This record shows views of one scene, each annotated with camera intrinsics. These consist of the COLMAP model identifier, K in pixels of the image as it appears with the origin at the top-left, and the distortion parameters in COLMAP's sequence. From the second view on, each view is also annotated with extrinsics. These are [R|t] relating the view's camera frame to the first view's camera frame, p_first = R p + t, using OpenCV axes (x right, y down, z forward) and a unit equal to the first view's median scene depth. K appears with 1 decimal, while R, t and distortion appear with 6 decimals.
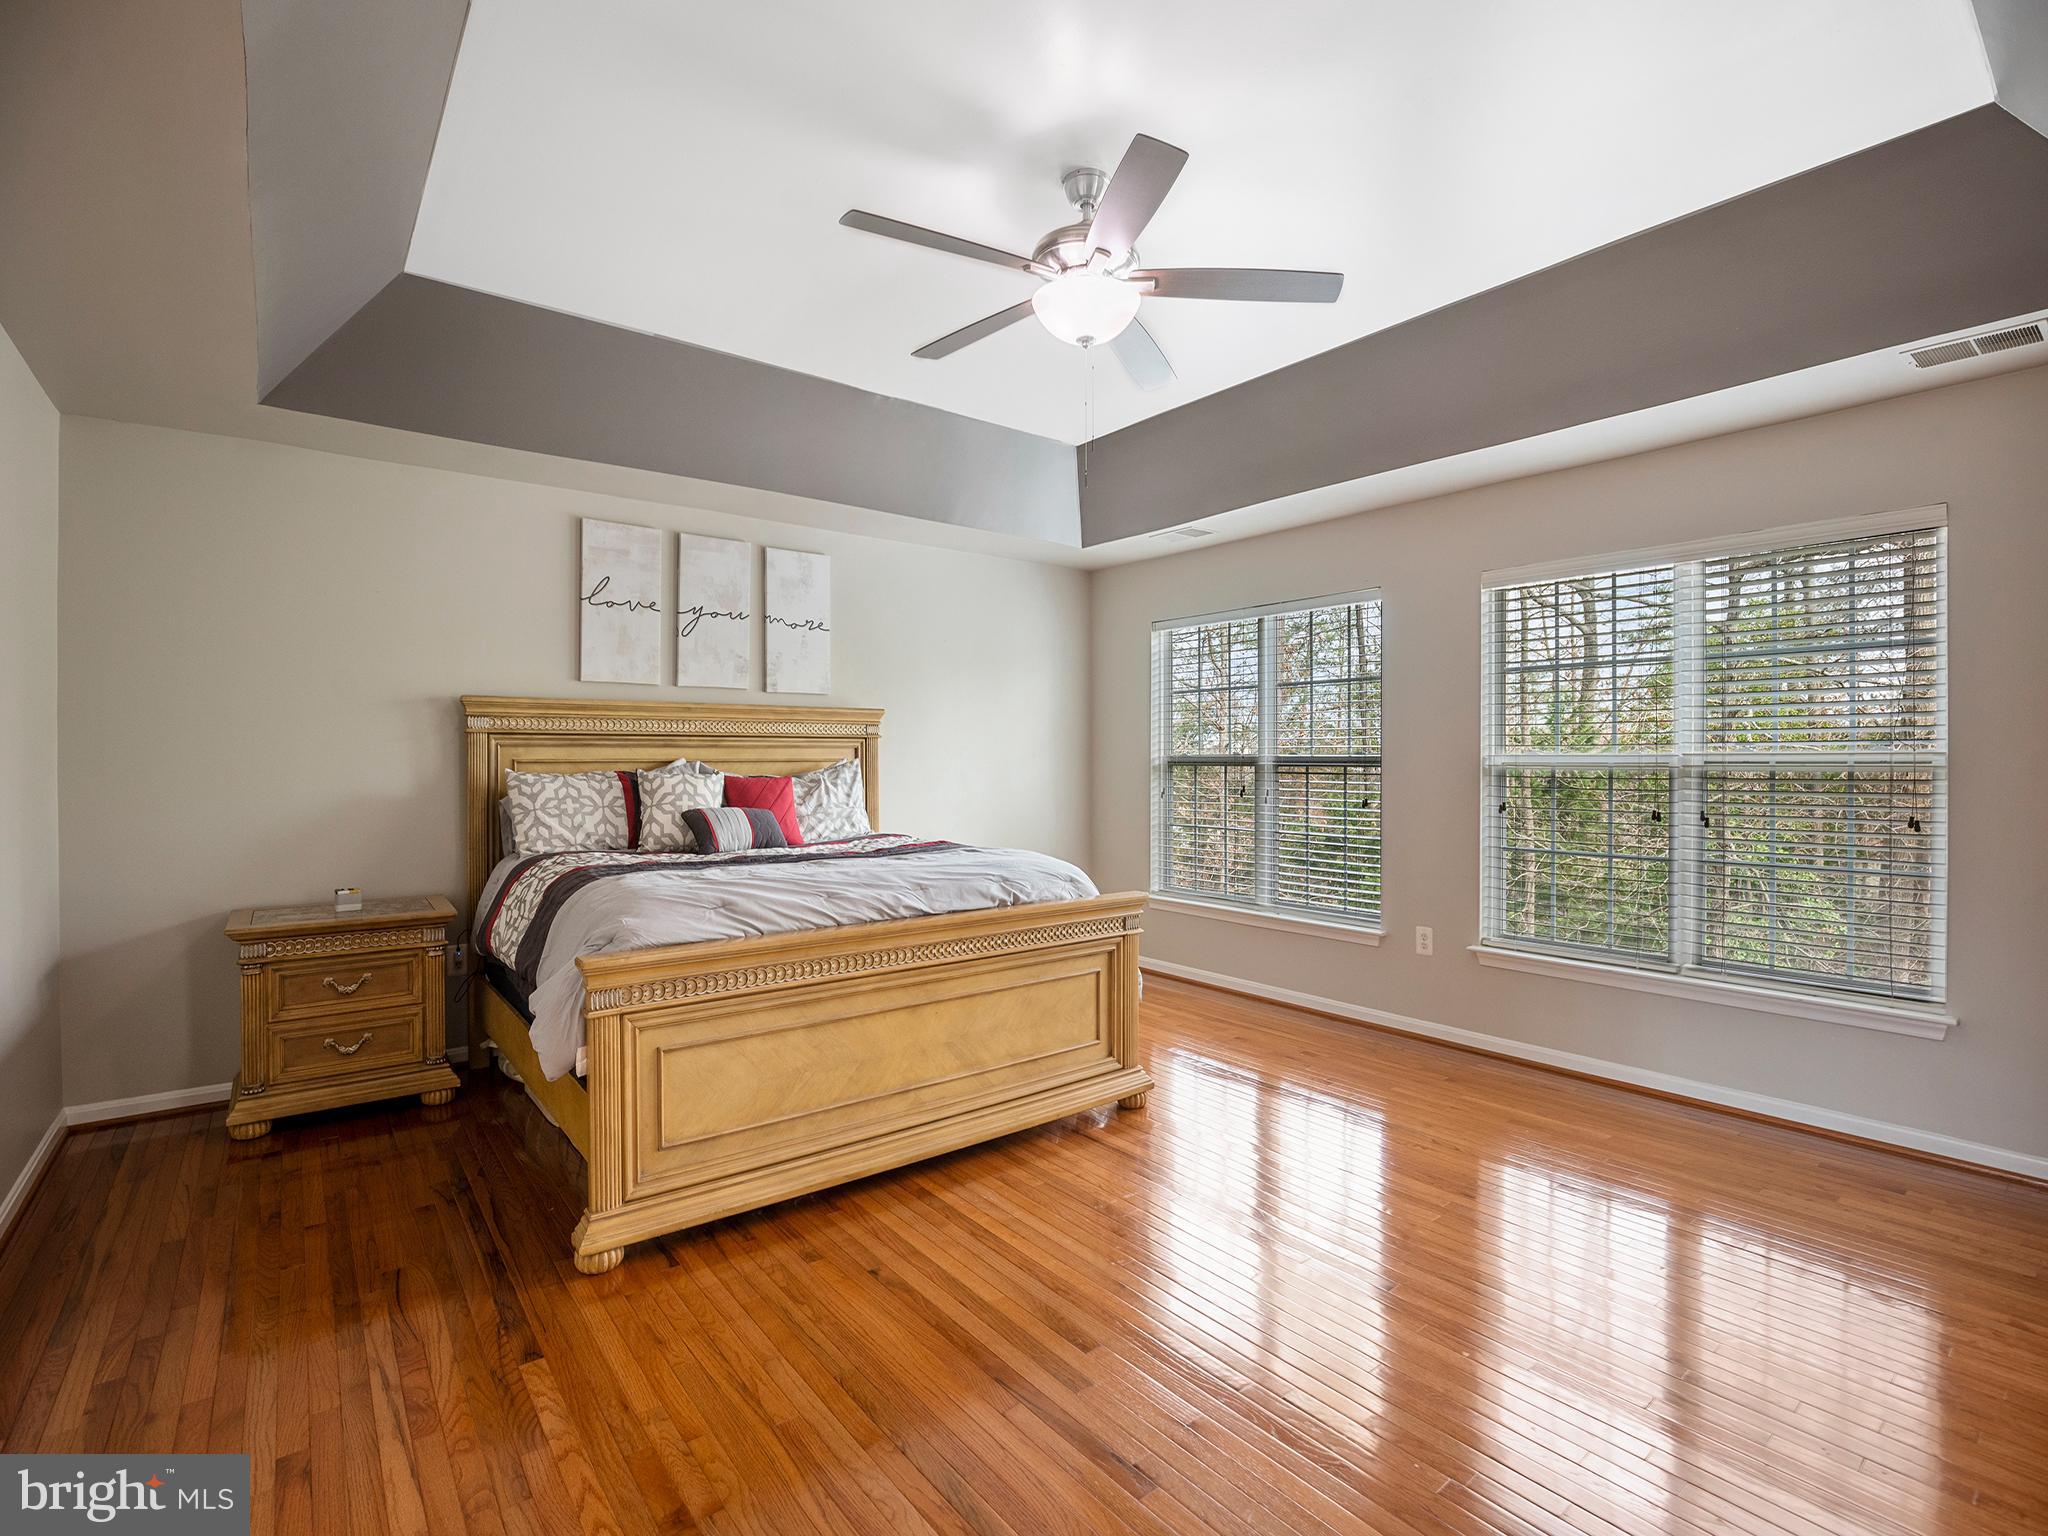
lens RADIAL K [[944.8, 0, 1035.0], [0, 944.8, 760.7], [0, 0, 1]] dist [-0.029358, 0.007754]
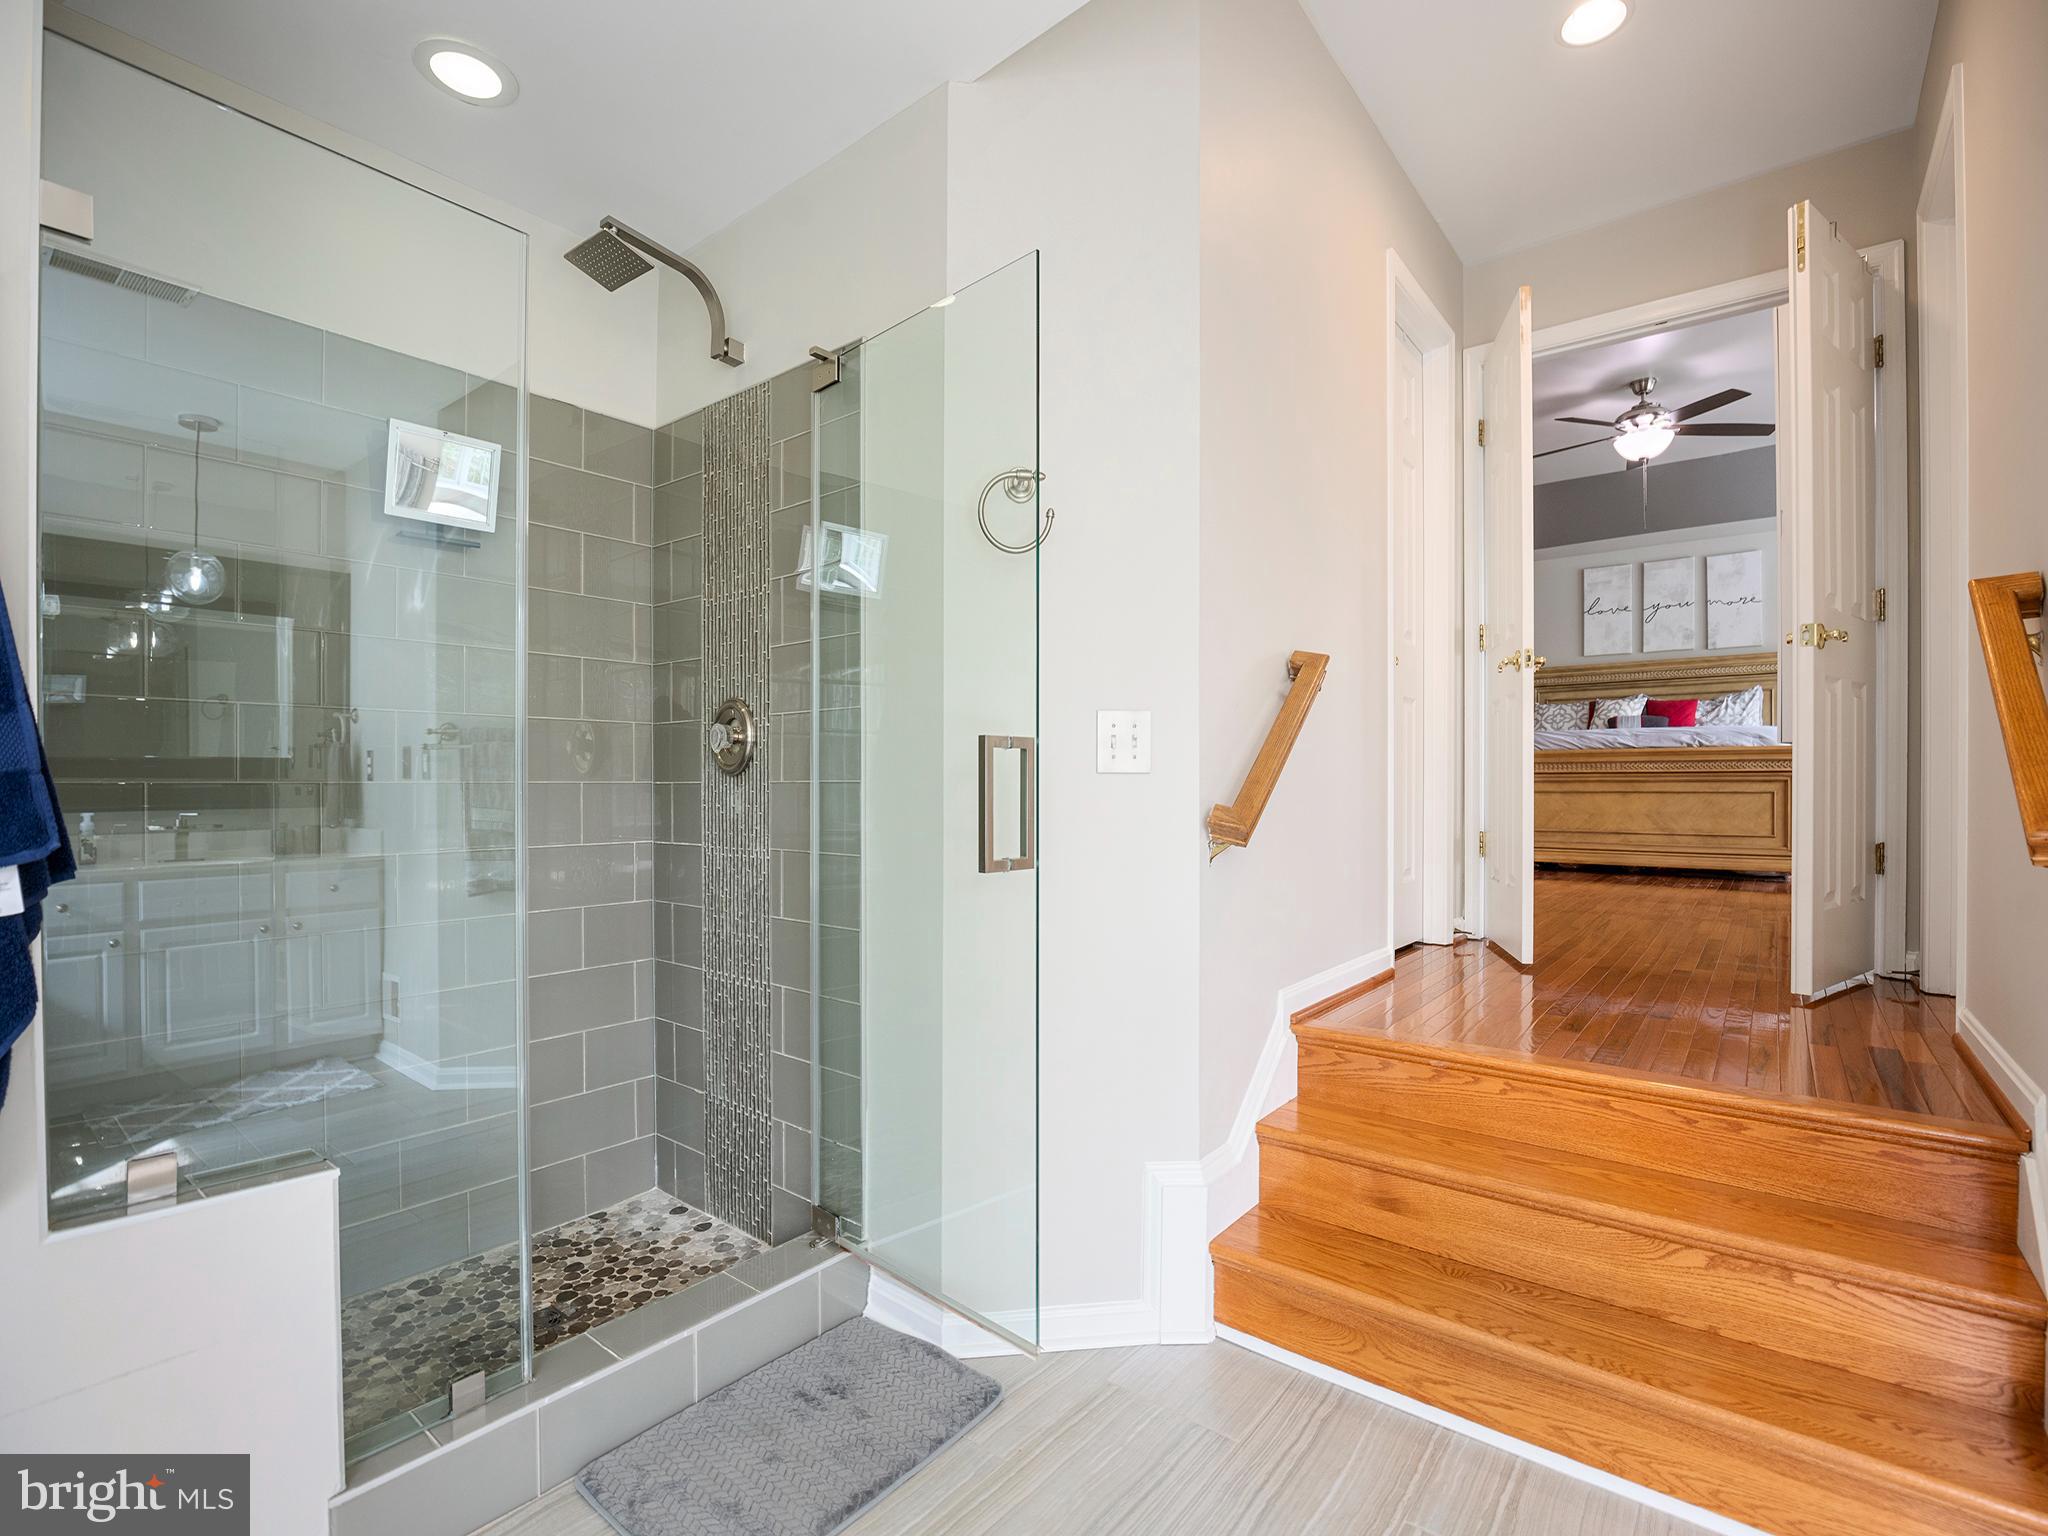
lens RADIAL K [[944.8, 0, 1028.6], [0, 944.8, 781.2], [0, 0, 1]] dist [-0.029358, 0.007754]
pose [[0.211502, -0.000818, -0.977377, 1.087146], [-0.007446, 0.999969, -0.002448, 0.174393], [0.977349, 0.007796, 0.211490, -0.470342]]
